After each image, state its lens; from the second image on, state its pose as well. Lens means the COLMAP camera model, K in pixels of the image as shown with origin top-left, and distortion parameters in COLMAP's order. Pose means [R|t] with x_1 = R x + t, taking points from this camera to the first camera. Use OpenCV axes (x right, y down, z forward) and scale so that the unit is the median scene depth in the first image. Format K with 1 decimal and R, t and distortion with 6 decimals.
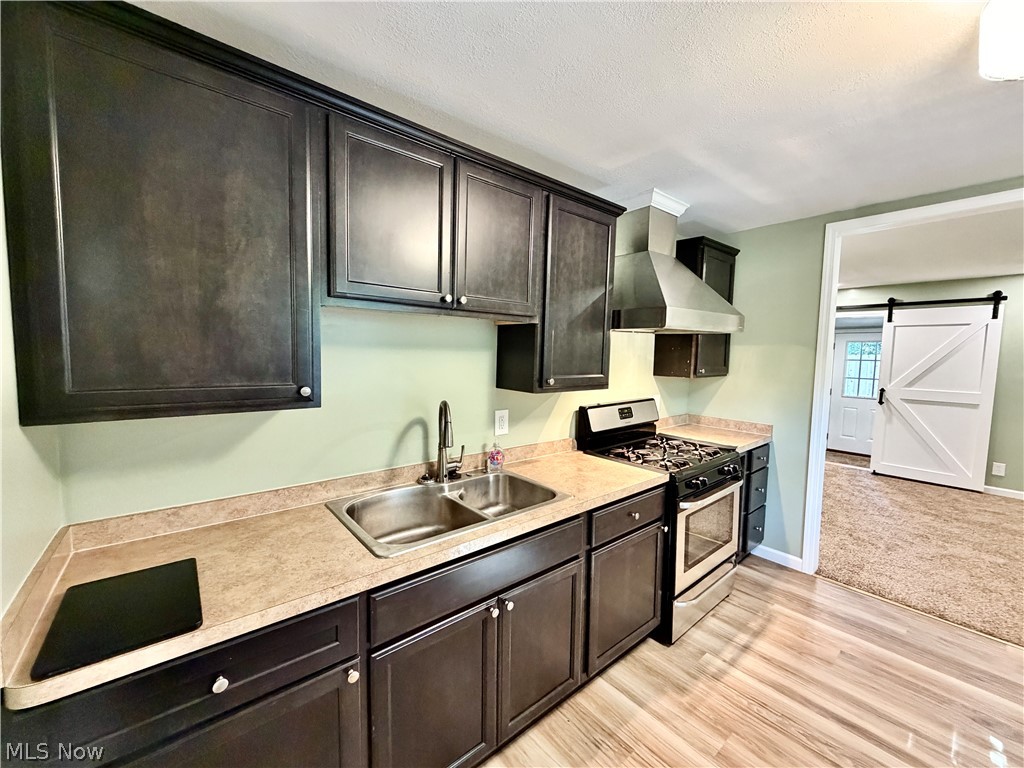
lens RADIAL K [[409.7, 0, 509.0], [0, 409.7, 382.1], [0, 0, 1]] dist [-0.003302, 0.000589]
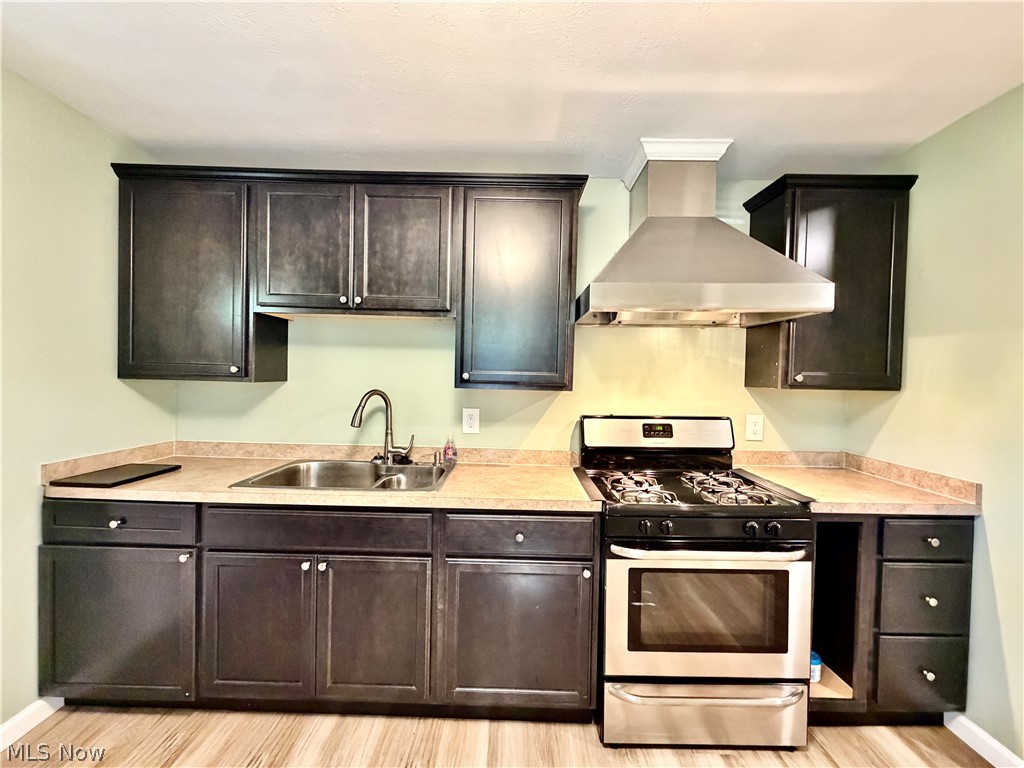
lens RADIAL K [[409.7, 0, 514.9], [0, 409.7, 385.2], [0, 0, 1]] dist [-0.003302, 0.000589]
pose [[0.765857, 0.013438, -0.642871, 0.709146], [-0.056690, 0.997300, -0.046689, 0.051674], [0.640507, 0.072201, 0.764550, 0.292245]]
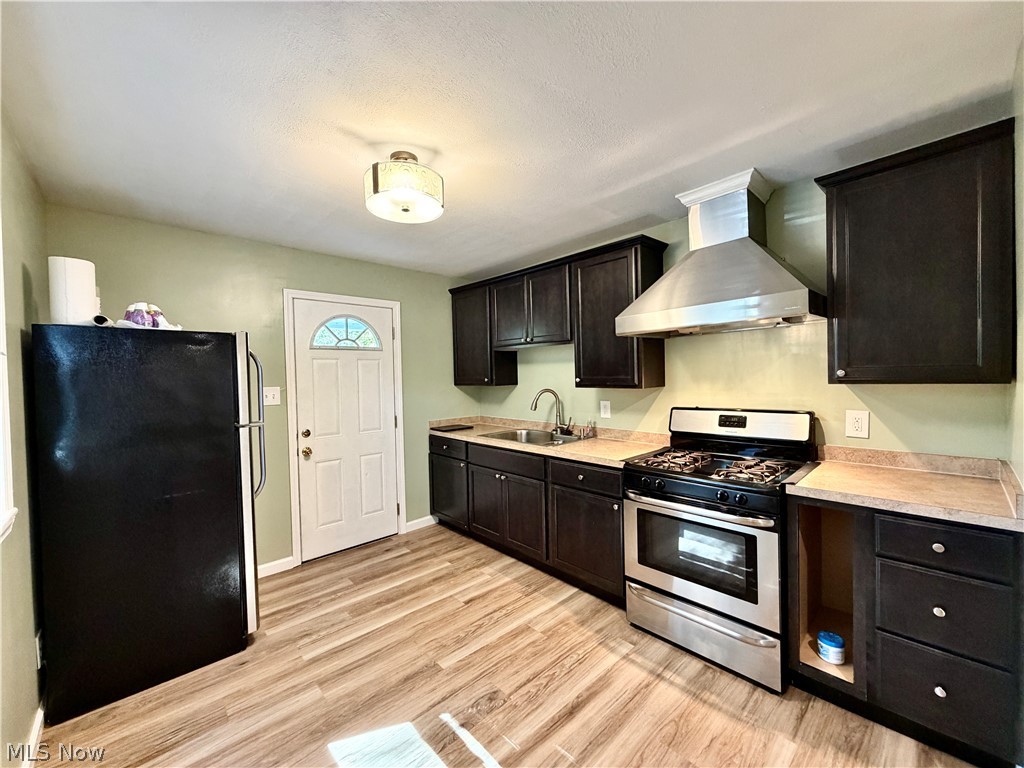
lens RADIAL K [[409.7, 0, 511.2], [0, 409.7, 383.1], [0, 0, 1]] dist [-0.003302, 0.000589]
pose [[0.047137, 0.004429, -0.998879, 1.426448], [-0.048602, 0.998816, 0.002135, 0.017030], [0.997705, 0.048447, 0.047297, 0.587325]]
